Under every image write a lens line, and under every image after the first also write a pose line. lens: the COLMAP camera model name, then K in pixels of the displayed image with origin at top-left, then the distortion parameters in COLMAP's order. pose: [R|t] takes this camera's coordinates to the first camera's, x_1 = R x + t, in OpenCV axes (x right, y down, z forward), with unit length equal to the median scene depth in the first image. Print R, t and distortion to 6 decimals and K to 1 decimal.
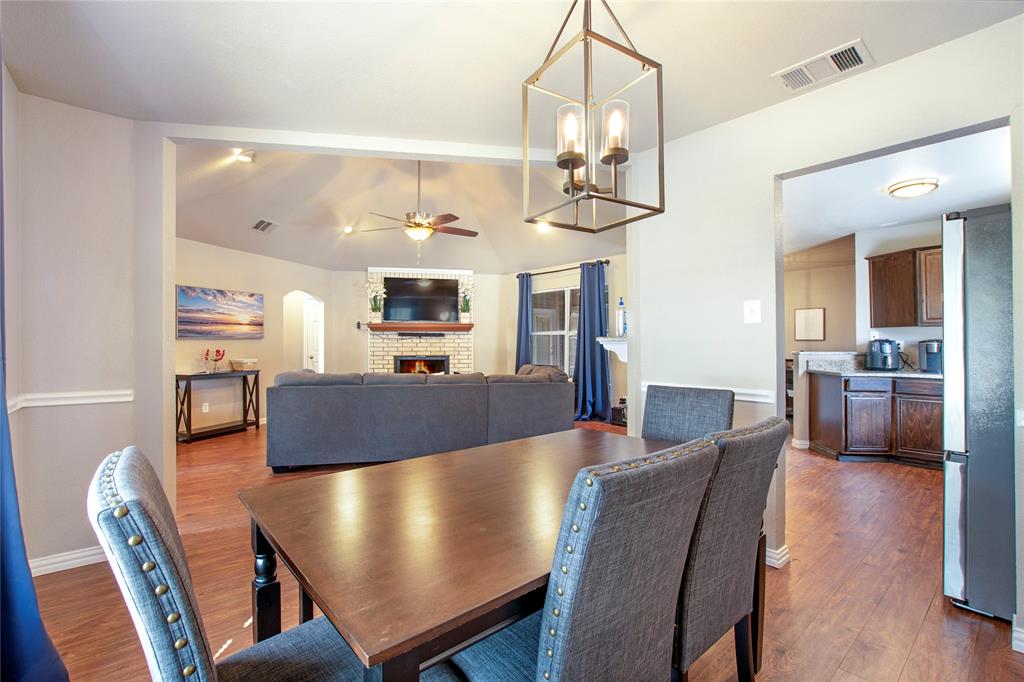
lens RADIAL K [[453.4, 0, 510.7], [0, 453.4, 345.8], [0, 0, 1]] dist [-0.017925, 0.001176]
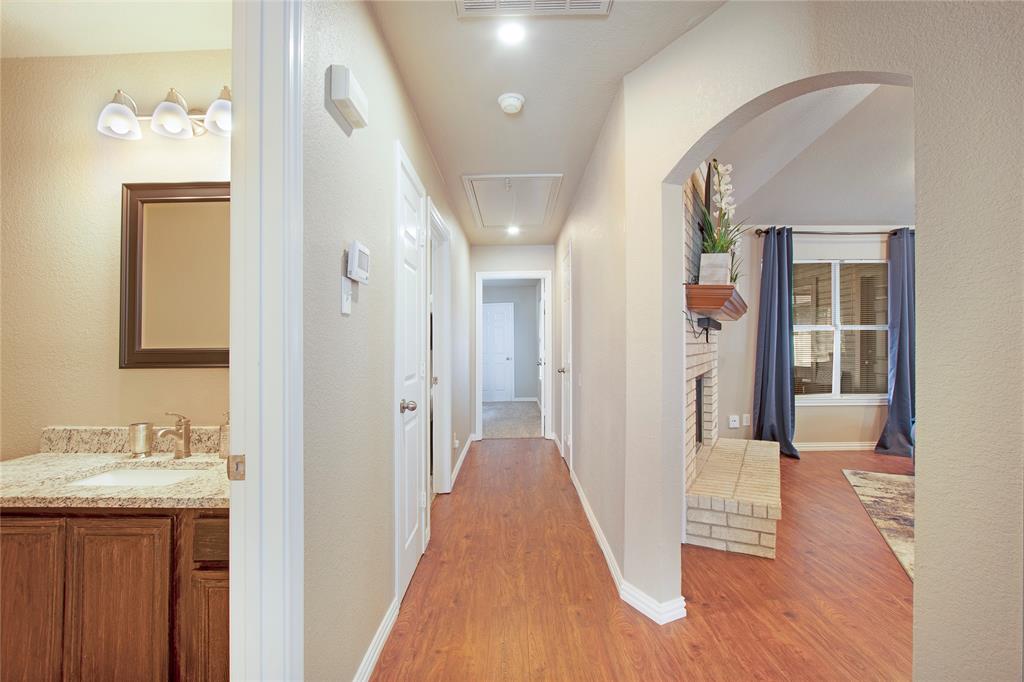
lens RADIAL K [[453.4, 0, 504.3], [0, 453.4, 342.2], [0, 0, 1]] dist [-0.017925, 0.001176]
pose [[0.665809, 0.000210, 0.746123, -1.097786], [0.008800, 0.999928, -0.008135, -0.008925], [-0.746071, 0.011983, 0.665759, 1.449016]]
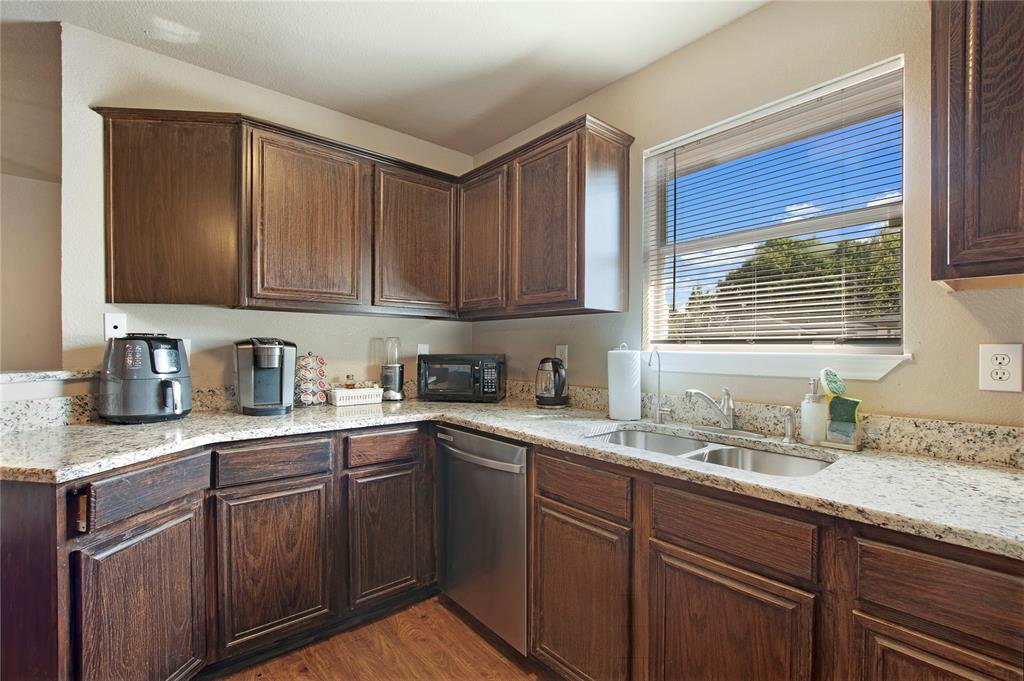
lens RADIAL K [[453.4, 0, 507.1], [0, 453.4, 342.0], [0, 0, 1]] dist [-0.017925, 0.001176]
pose [[0.003147, 0.002948, 0.999991, 0.467073], [-0.012126, 0.999922, -0.002909, -0.010952], [-0.999922, -0.012117, 0.003182, 0.712349]]
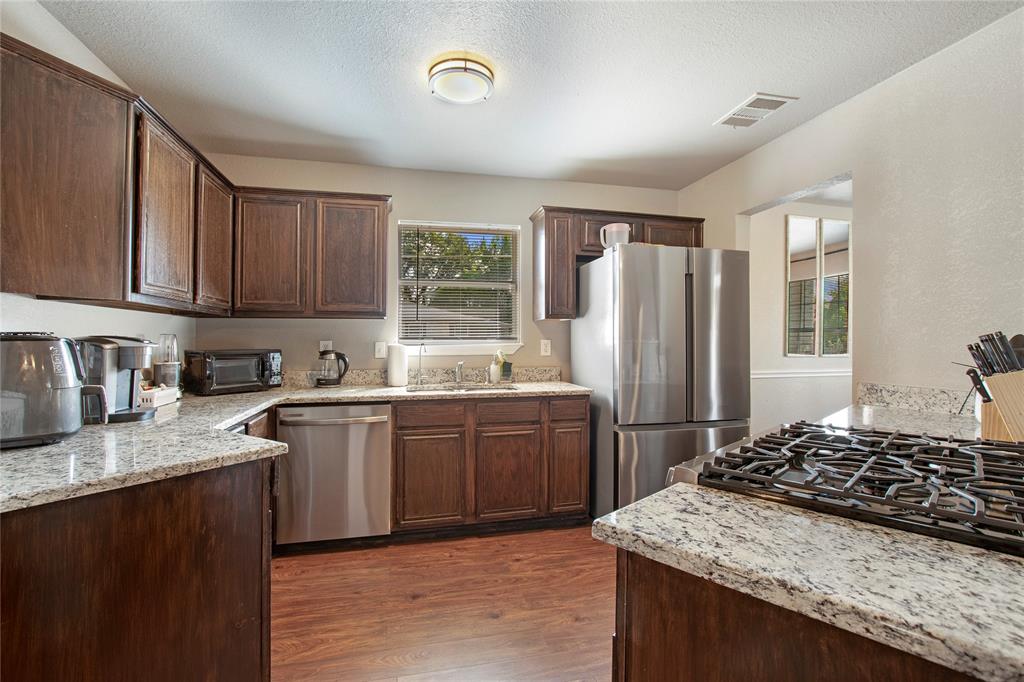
lens RADIAL K [[453.4, 0, 508.4], [0, 453.4, 342.1], [0, 0, 1]] dist [-0.017925, 0.001176]
pose [[-0.887880, -0.009672, 0.459974, 0.426447], [-0.008346, 0.999953, 0.004918, -0.013154], [-0.460000, 0.000528, -0.887919, 1.124251]]
